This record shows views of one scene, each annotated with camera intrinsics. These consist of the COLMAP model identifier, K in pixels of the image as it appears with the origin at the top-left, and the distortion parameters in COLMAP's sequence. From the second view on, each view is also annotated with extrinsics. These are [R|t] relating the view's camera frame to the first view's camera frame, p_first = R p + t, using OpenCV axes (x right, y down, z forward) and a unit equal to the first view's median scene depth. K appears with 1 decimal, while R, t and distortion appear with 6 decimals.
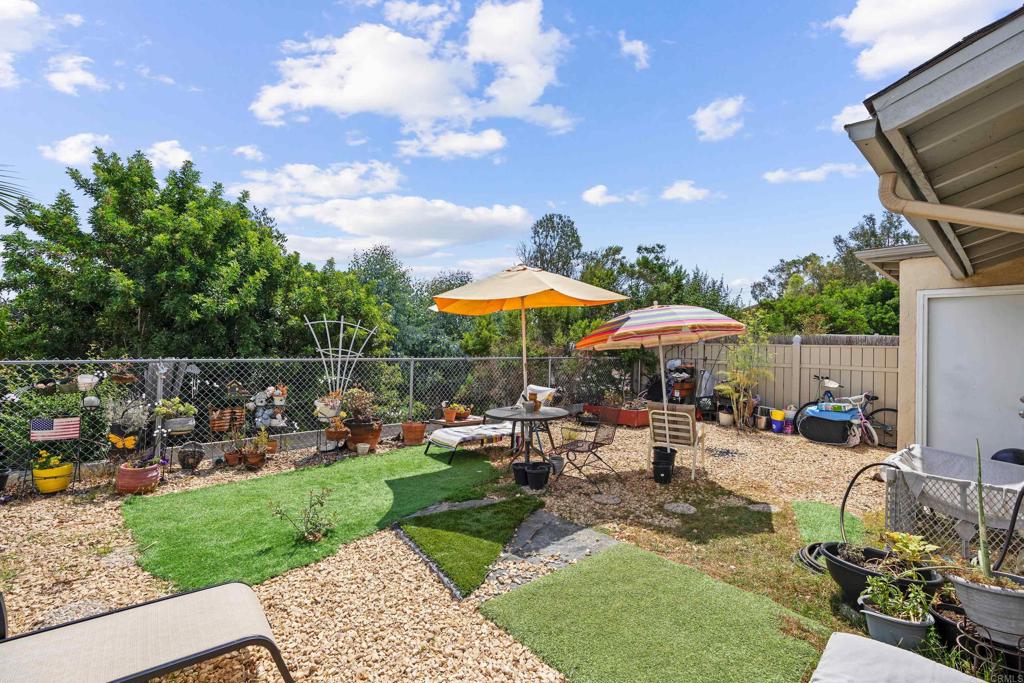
lens RADIAL K [[472.8, 0, 513.3], [0, 472.8, 344.2], [0, 0, 1]] dist [0.013631, 0.000704]
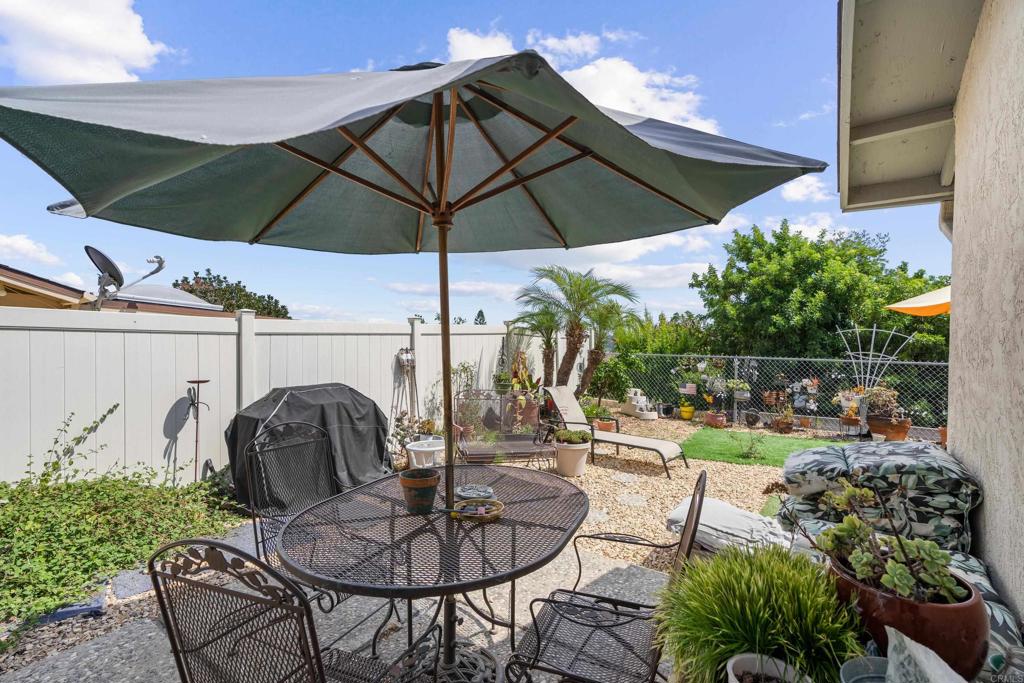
lens RADIAL K [[472.8, 0, 513.3], [0, 472.8, 344.2], [0, 0, 1]] dist [0.013631, 0.000704]
pose [[0.252415, -0.004897, -0.967607, 0.584953], [-0.010320, 0.999917, -0.007753, 0.007409], [0.967564, 0.011943, 0.252344, -0.167952]]
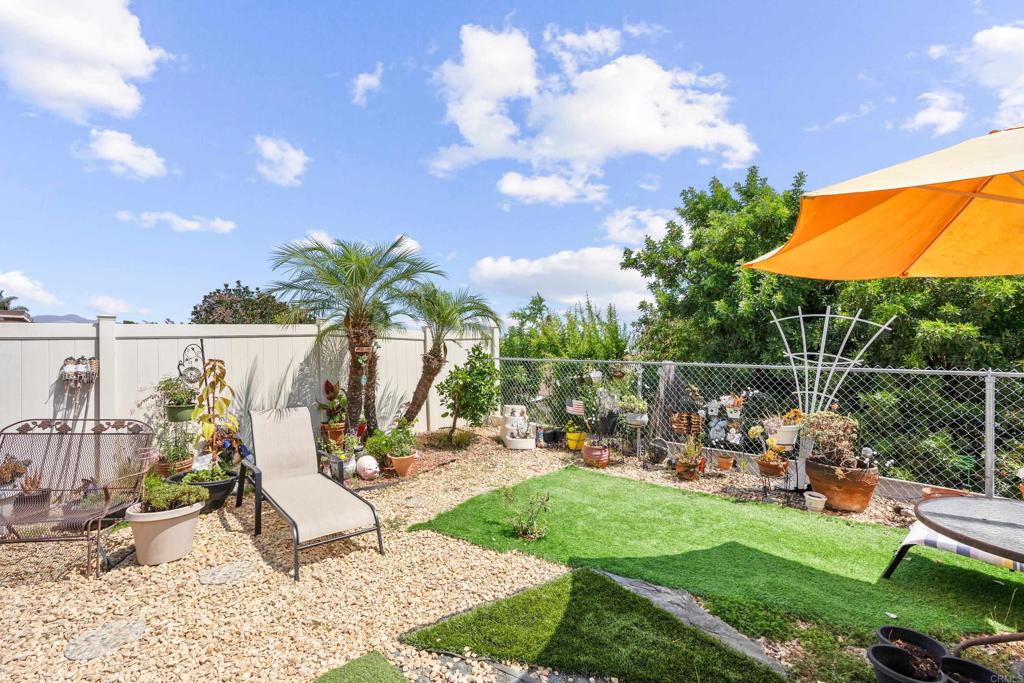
lens RADIAL K [[477.4, 0, 512.0], [0, 477.4, 341.5], [0, 0, 1]] dist [0.001602, 0.000514]
pose [[0.039691, -0.028570, -0.998803, 0.345370], [-0.005215, 0.999572, -0.028799, 0.015844], [0.999198, 0.006352, 0.039525, 0.537562]]
